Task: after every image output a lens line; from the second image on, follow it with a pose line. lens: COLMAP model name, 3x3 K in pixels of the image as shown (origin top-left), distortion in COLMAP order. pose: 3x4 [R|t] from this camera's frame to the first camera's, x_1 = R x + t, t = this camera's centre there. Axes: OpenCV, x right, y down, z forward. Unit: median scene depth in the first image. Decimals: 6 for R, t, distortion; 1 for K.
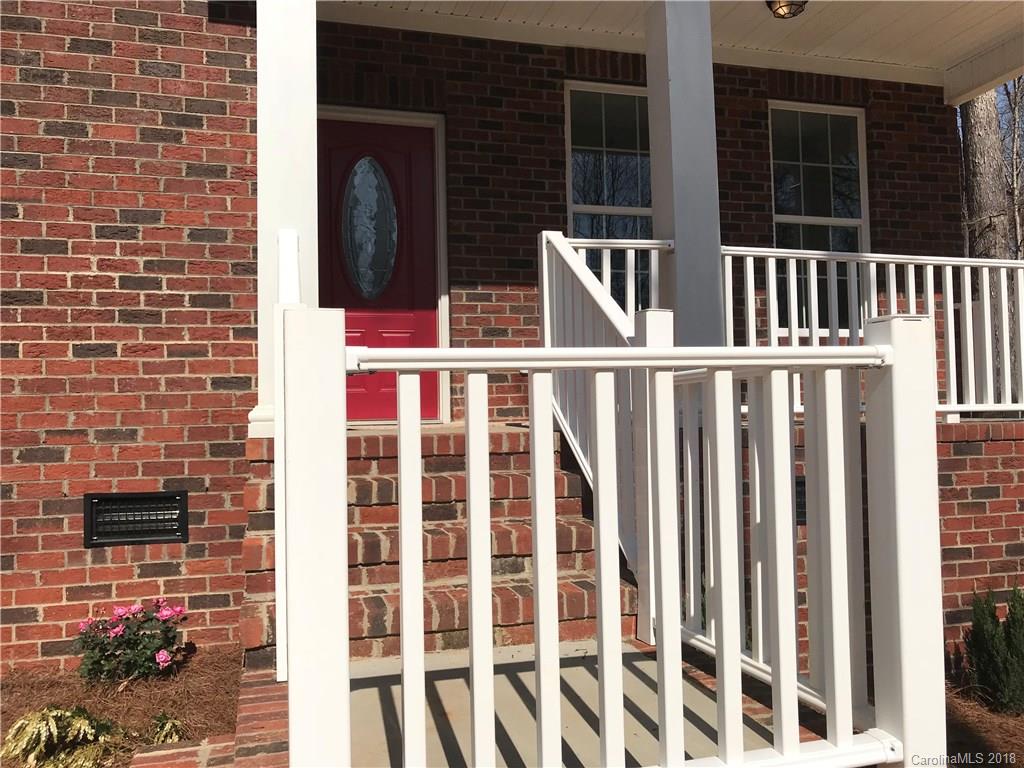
lens RADIAL K [[847.7, 0, 508.6], [0, 847.7, 382.7], [0, 0, 1]] dist [0.006175, -0.000809]
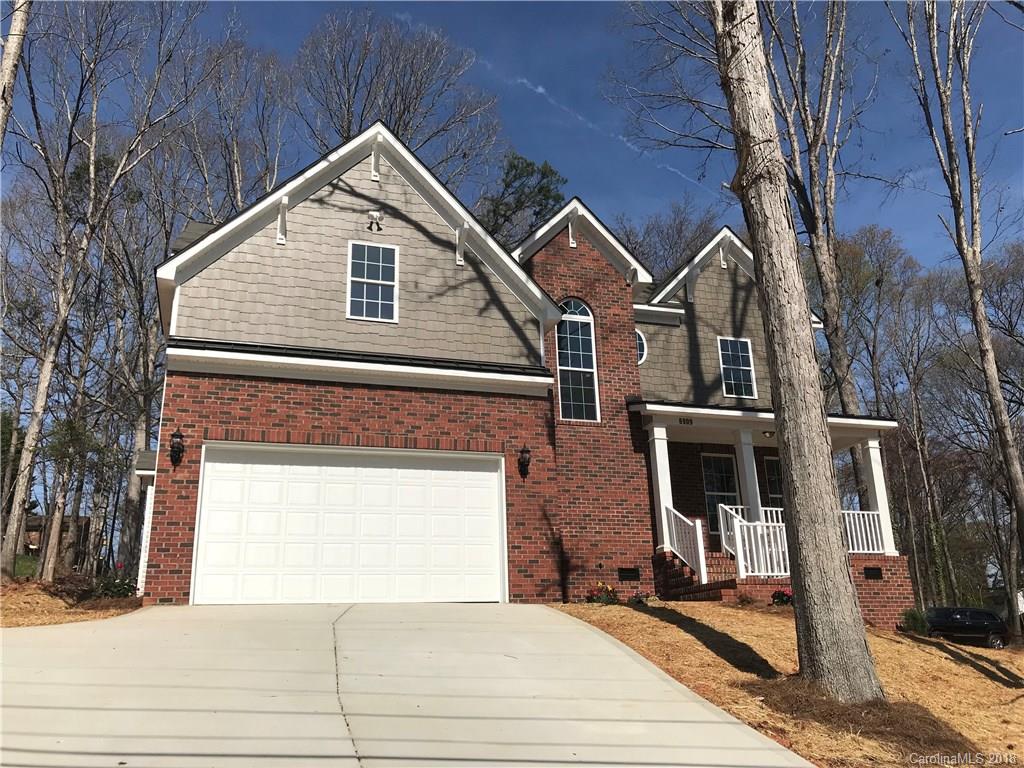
lens RADIAL K [[847.7, 0, 514.6], [0, 847.7, 382.1], [0, 0, 1]] dist [0.006175, -0.000809]
pose [[0.999025, 0.001528, 0.044111, -1.154608], [0.011069, 0.958791, -0.283898, 0.420306], [-0.042727, 0.284110, 0.957839, -3.119352]]
